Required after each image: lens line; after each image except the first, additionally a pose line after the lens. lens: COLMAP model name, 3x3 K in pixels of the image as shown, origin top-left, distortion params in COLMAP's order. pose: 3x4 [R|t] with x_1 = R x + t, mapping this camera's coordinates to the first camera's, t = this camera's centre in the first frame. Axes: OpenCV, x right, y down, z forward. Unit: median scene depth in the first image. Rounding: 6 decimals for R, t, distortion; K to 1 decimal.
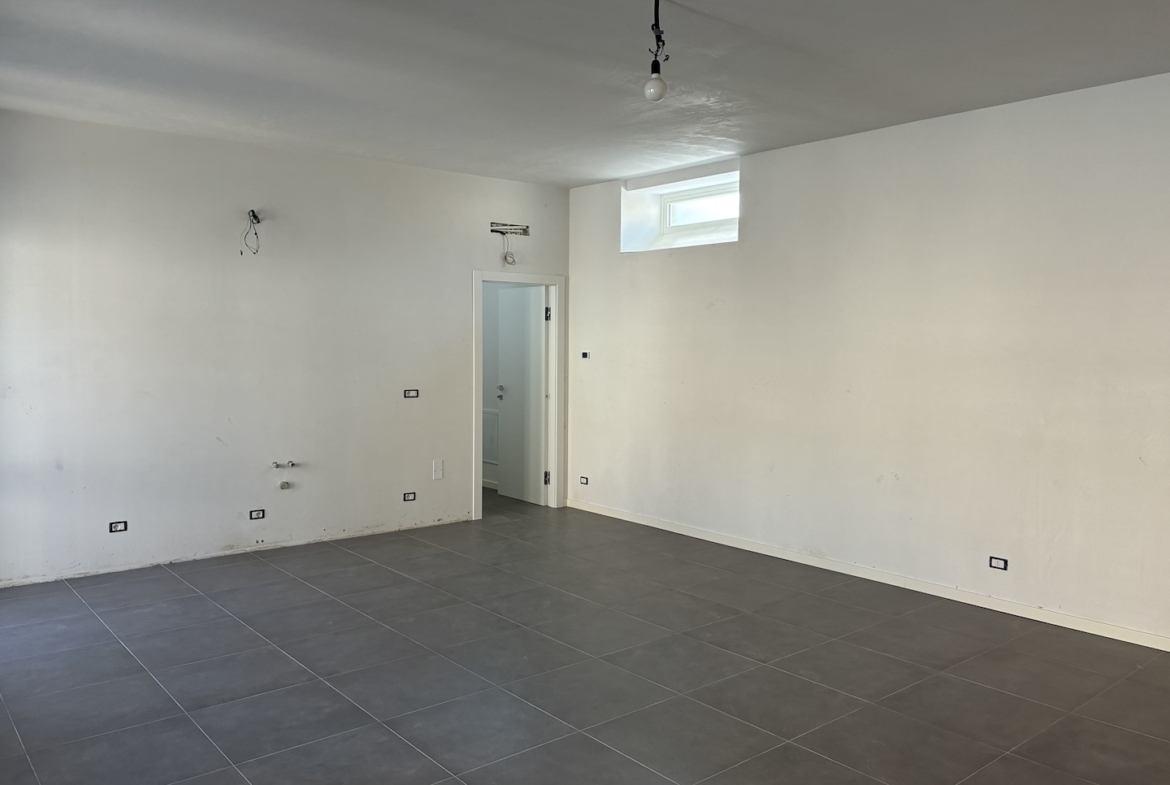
lens RADIAL K [[885.4, 0, 584.6], [0, 885.4, 383.5], [0, 0, 1]] dist [0.051475, -0.061711]
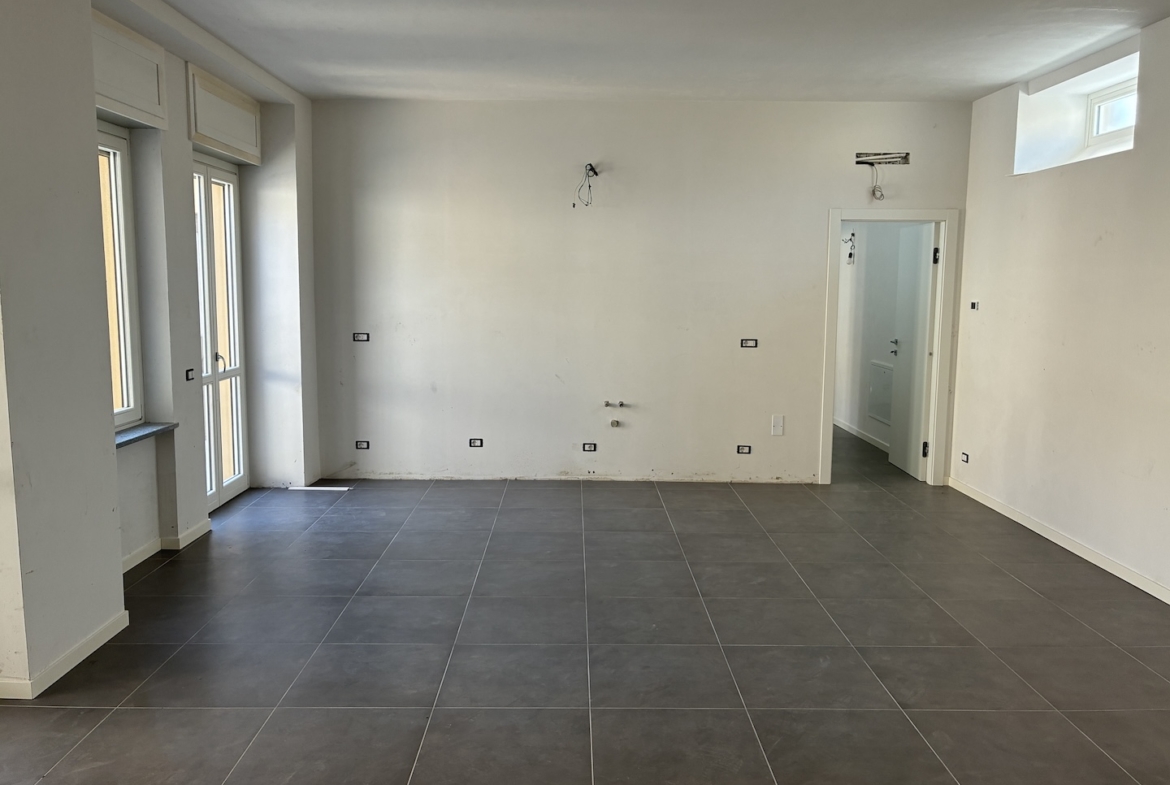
lens RADIAL K [[885.4, 0, 583.3], [0, 885.4, 385.3], [0, 0, 1]] dist [0.051475, -0.061711]
pose [[0.775778, 0.072850, -0.626787, 0.295103], [-0.035399, 0.996773, 0.072039, -0.006574], [0.630012, -0.033699, 0.775854, 0.155131]]
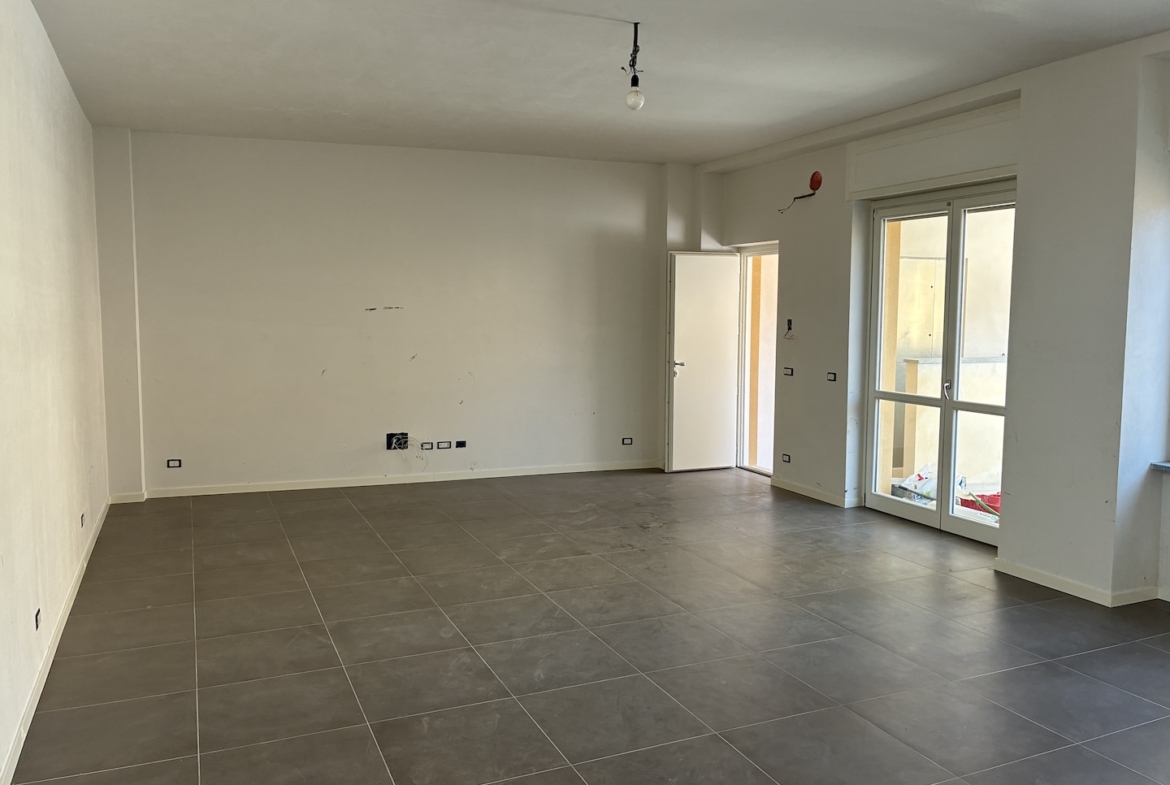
lens RADIAL K [[885.4, 0, 580.7], [0, 885.4, 384.3], [0, 0, 1]] dist [0.051475, -0.061711]
pose [[-0.962548, -0.034407, 0.268920, -0.102718], [0.002629, 0.990683, 0.136164, -0.060580], [-0.271100, 0.131771, -0.953489, 1.202542]]
